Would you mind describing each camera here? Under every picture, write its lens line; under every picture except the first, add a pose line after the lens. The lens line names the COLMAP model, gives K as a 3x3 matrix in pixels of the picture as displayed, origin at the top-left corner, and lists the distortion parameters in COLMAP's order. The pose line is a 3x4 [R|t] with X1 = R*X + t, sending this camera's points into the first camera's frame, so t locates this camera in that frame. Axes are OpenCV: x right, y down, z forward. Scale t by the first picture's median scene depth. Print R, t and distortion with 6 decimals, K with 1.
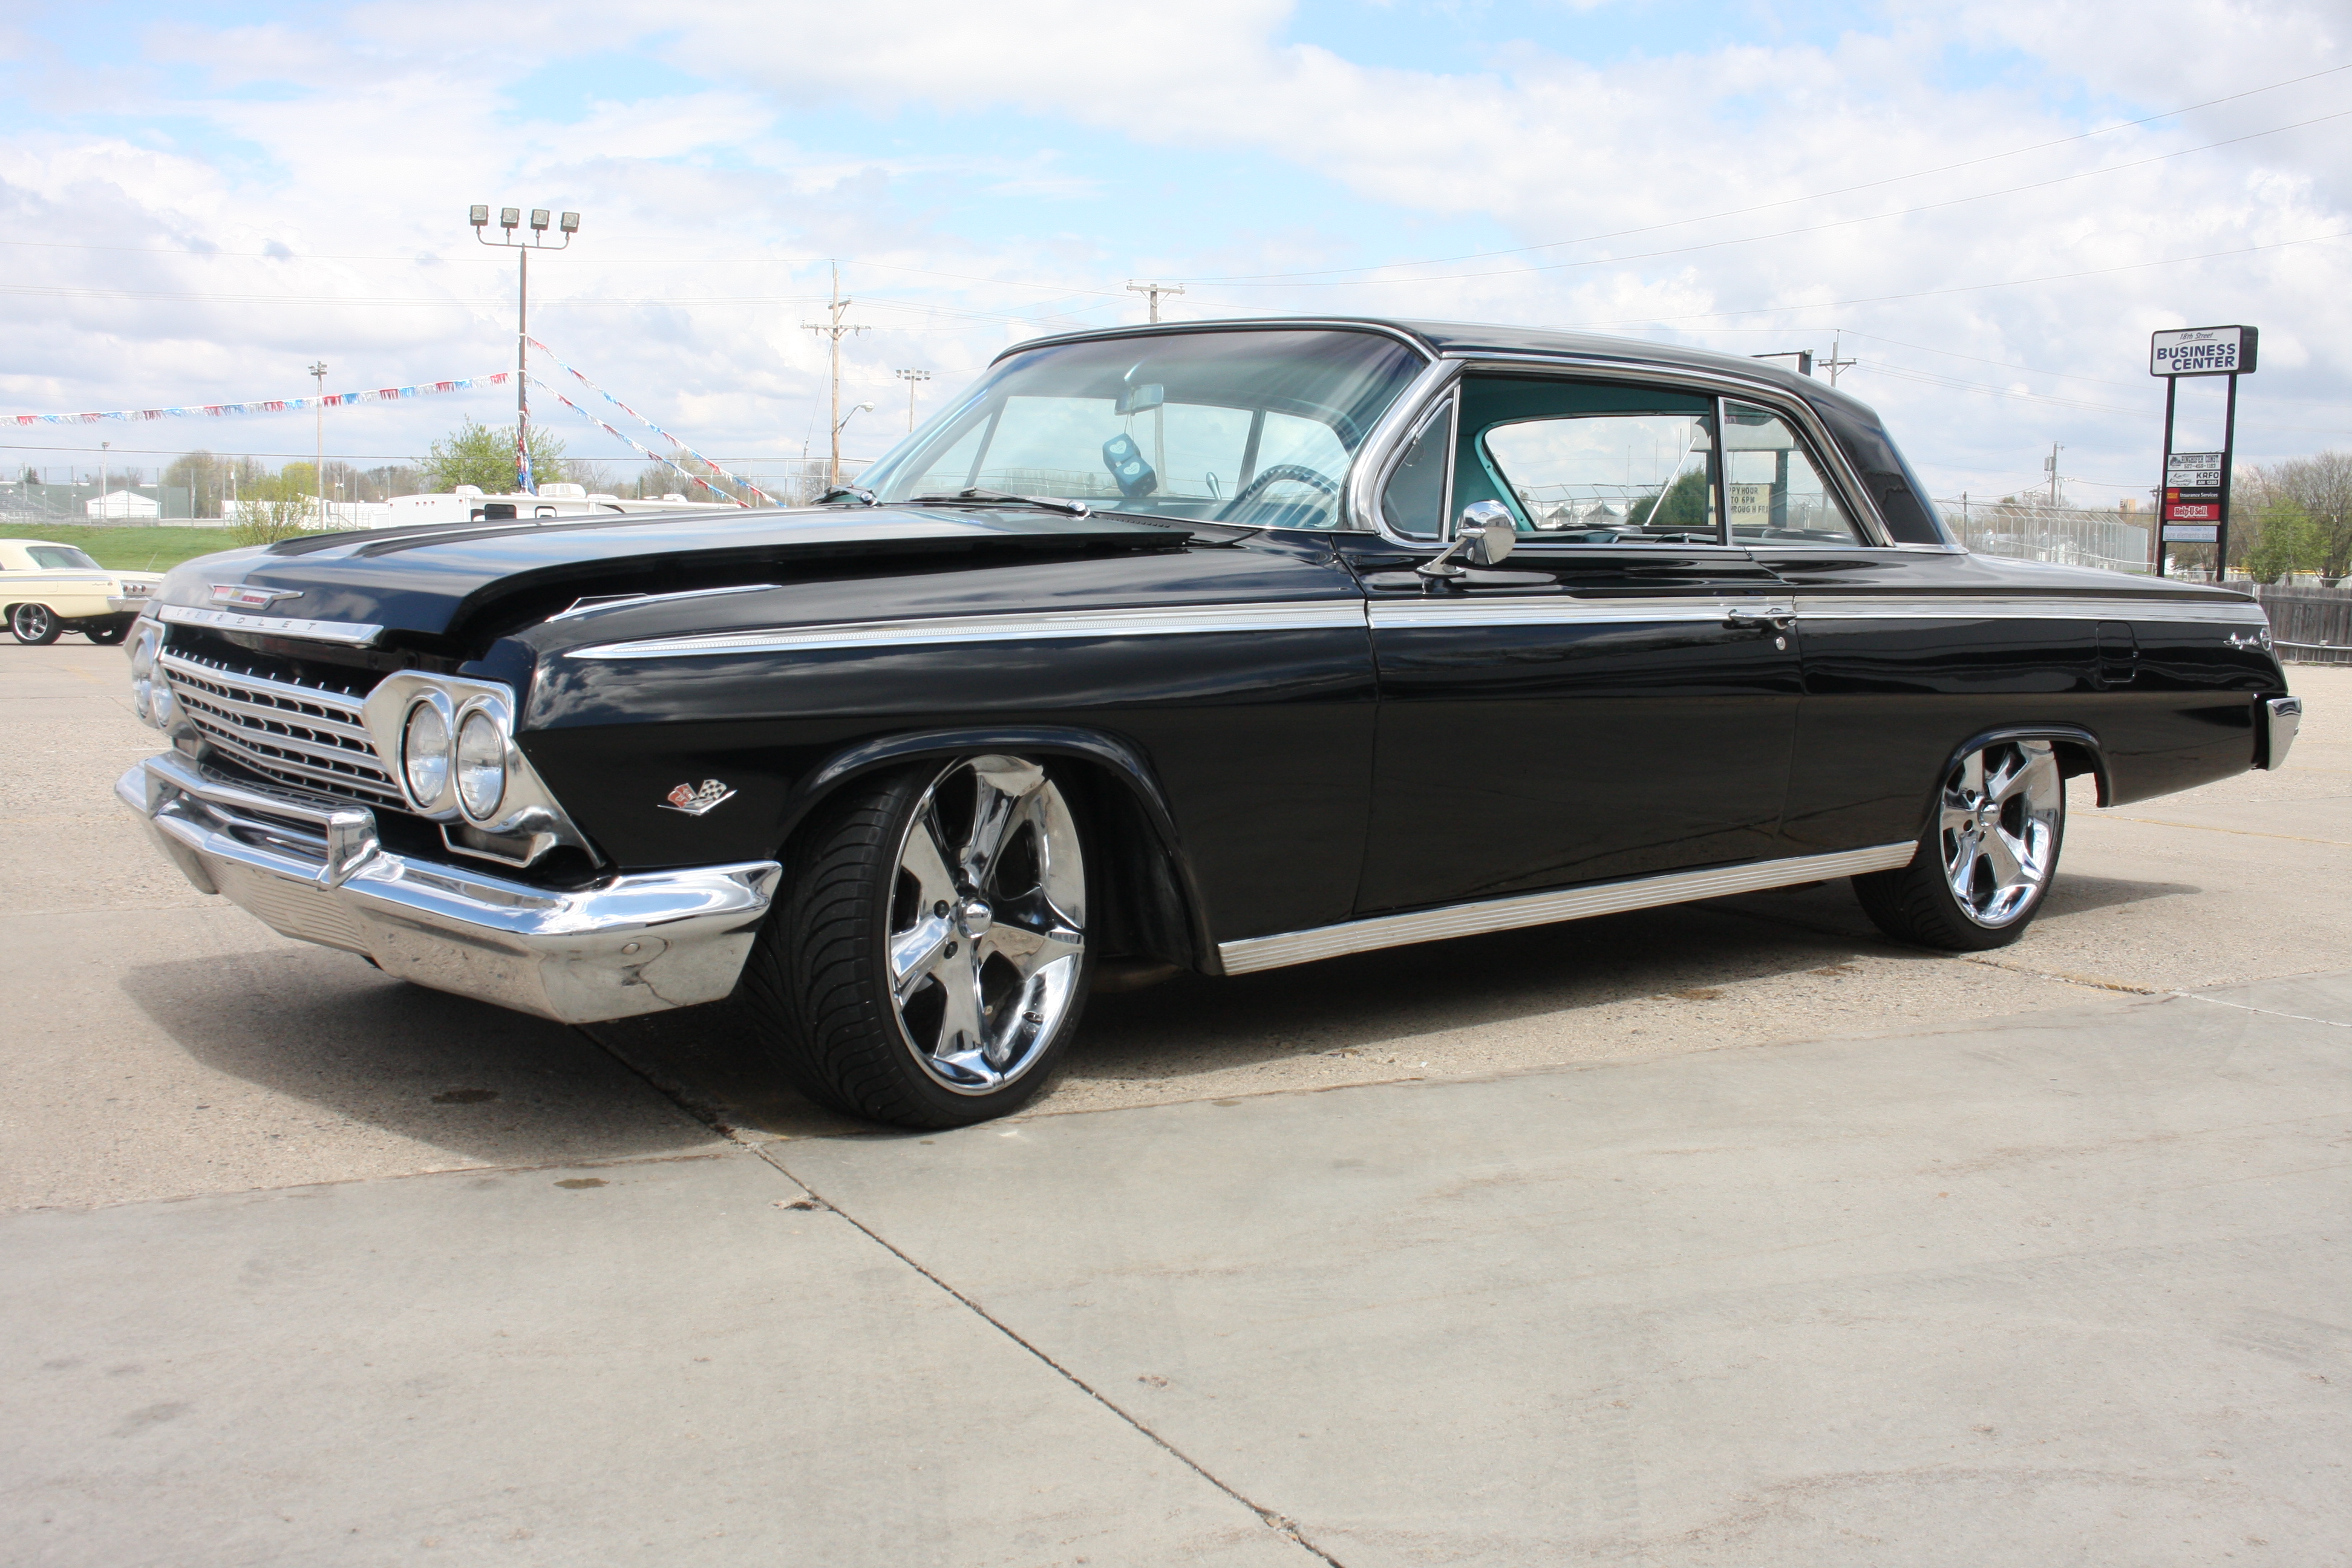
lens RADIAL K [[2360.9, 0, 1176.0], [0, 2360.9, 784.0], [0, 0, 1]] dist [-0.147854, 0.172616]
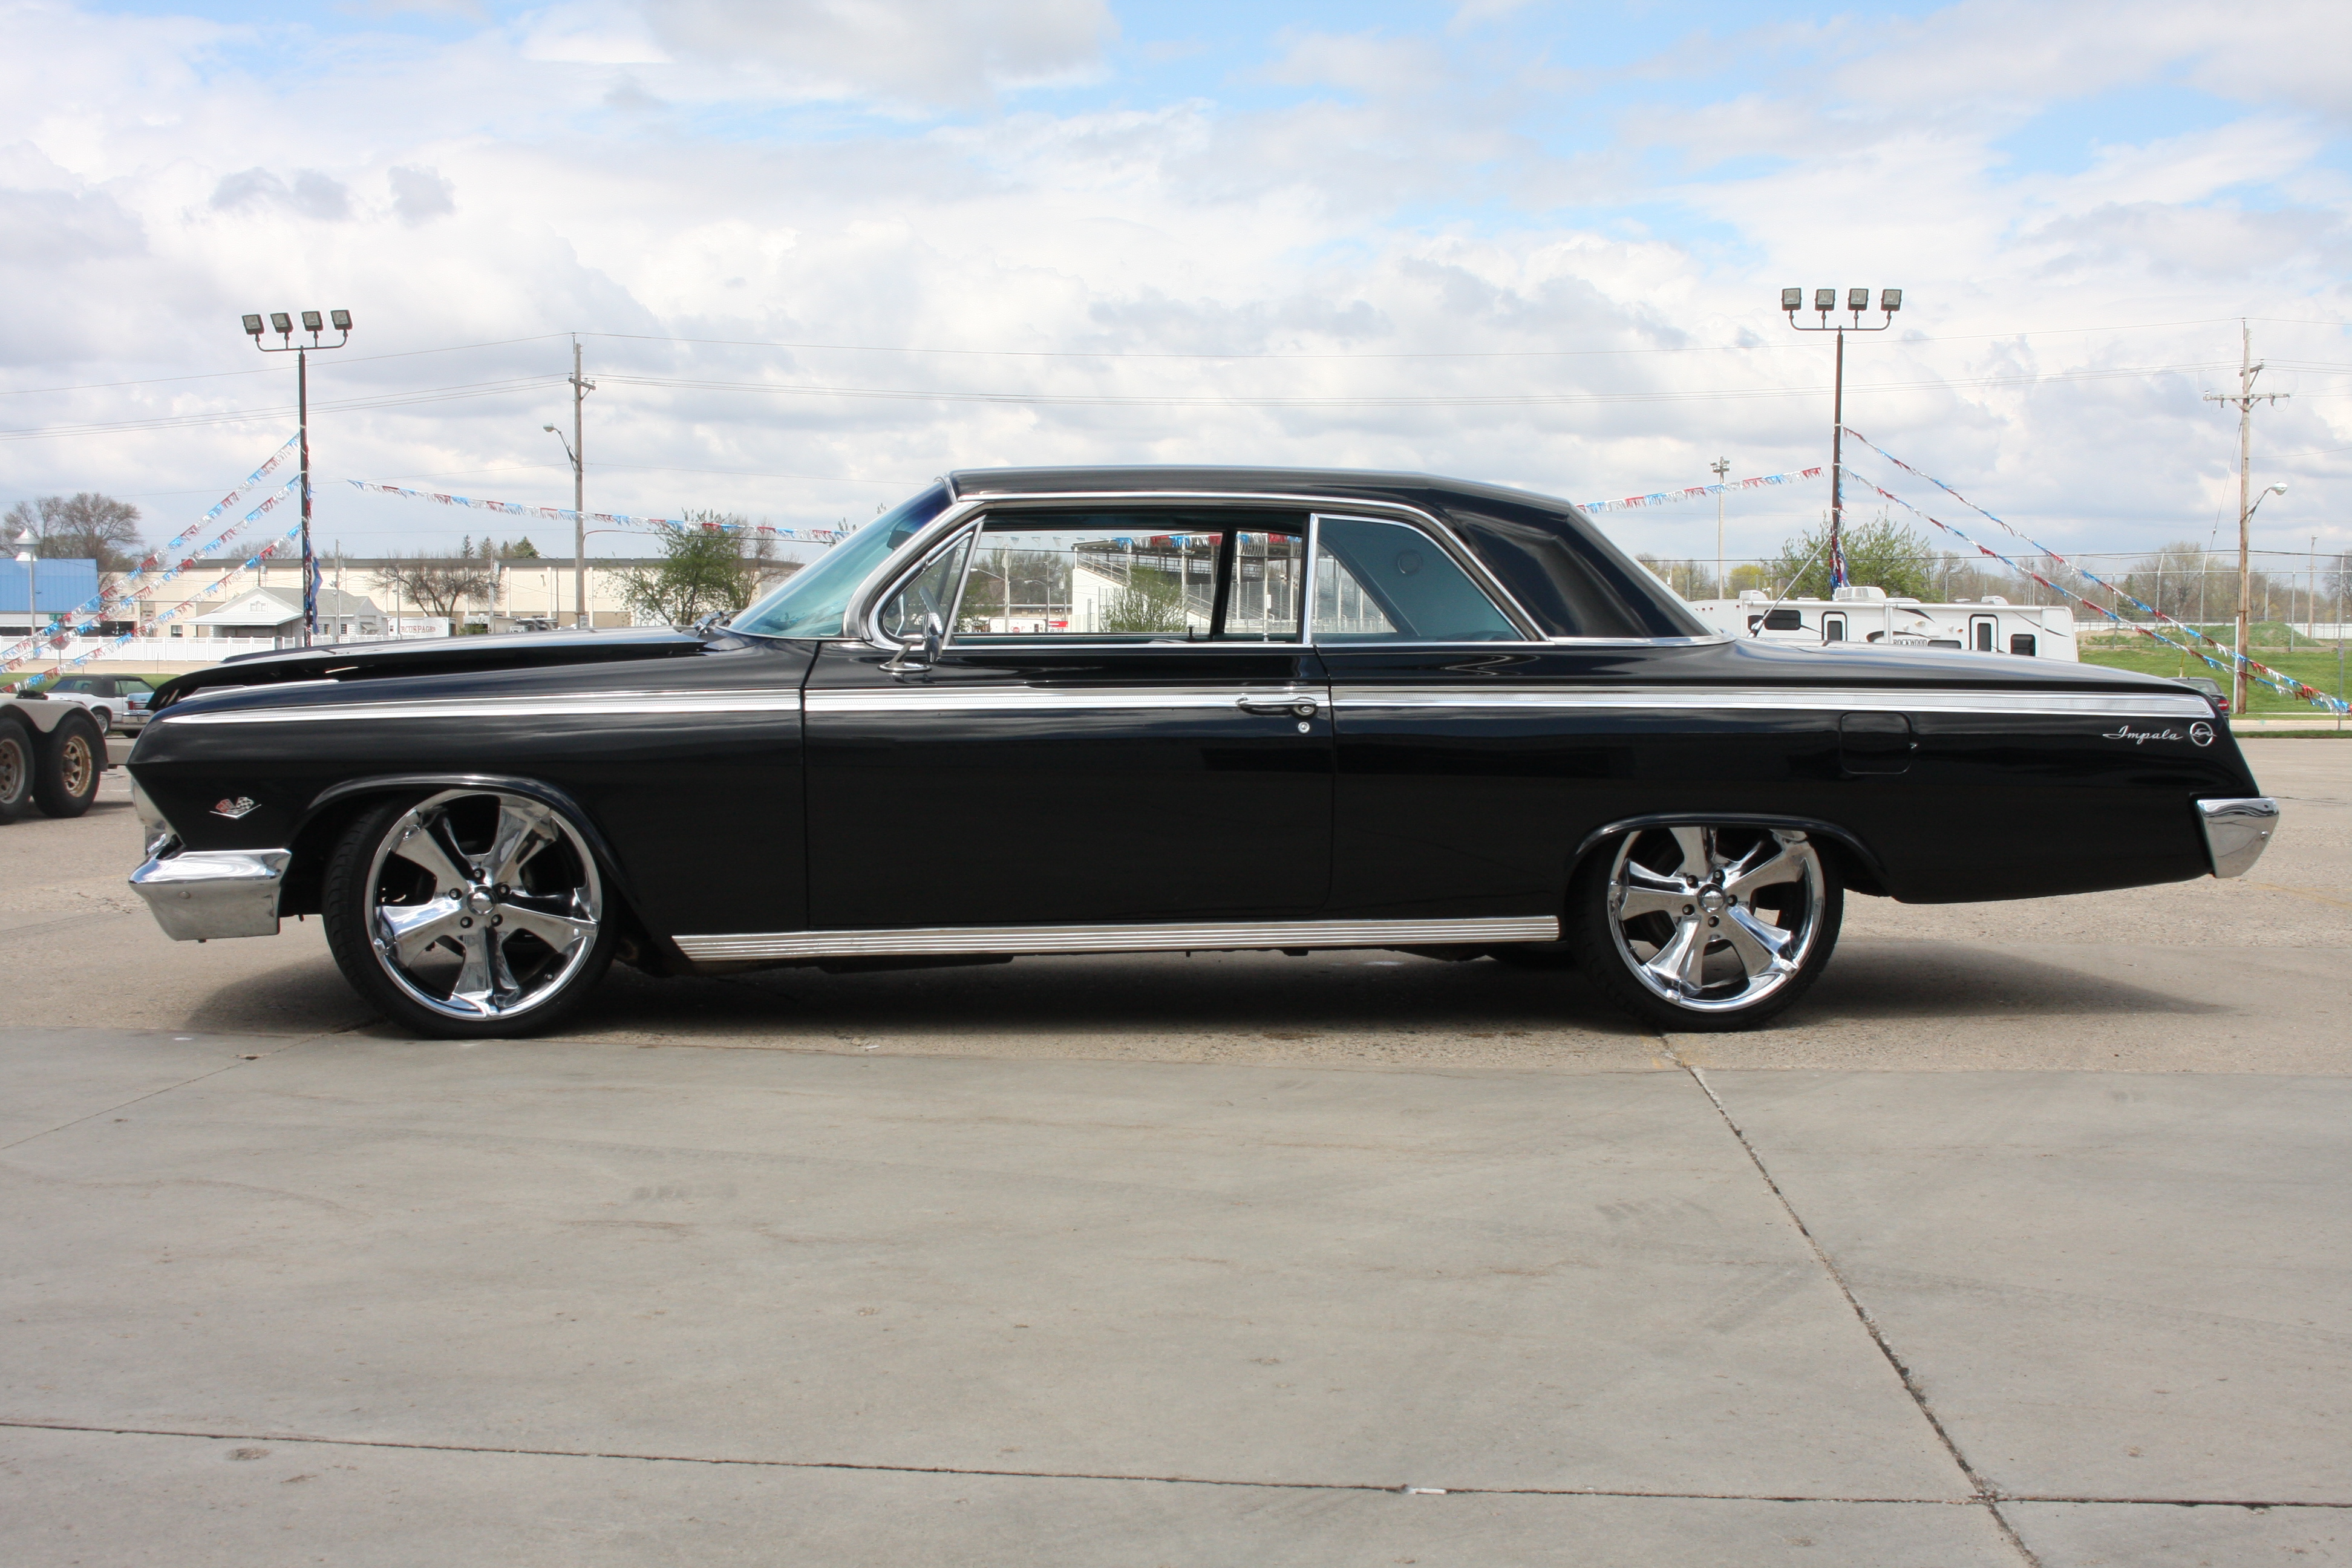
lens RADIAL K [[2731.8, 0, 1176.0], [0, 2731.8, 784.0], [0, 0, 1]] dist [-0.108634, -0.033745]
pose [[0.818337, 0.013683, -0.574576, 0.121967], [-0.044876, 0.998186, -0.040144, 0.002976], [0.572985, 0.058636, 0.817466, -0.015562]]
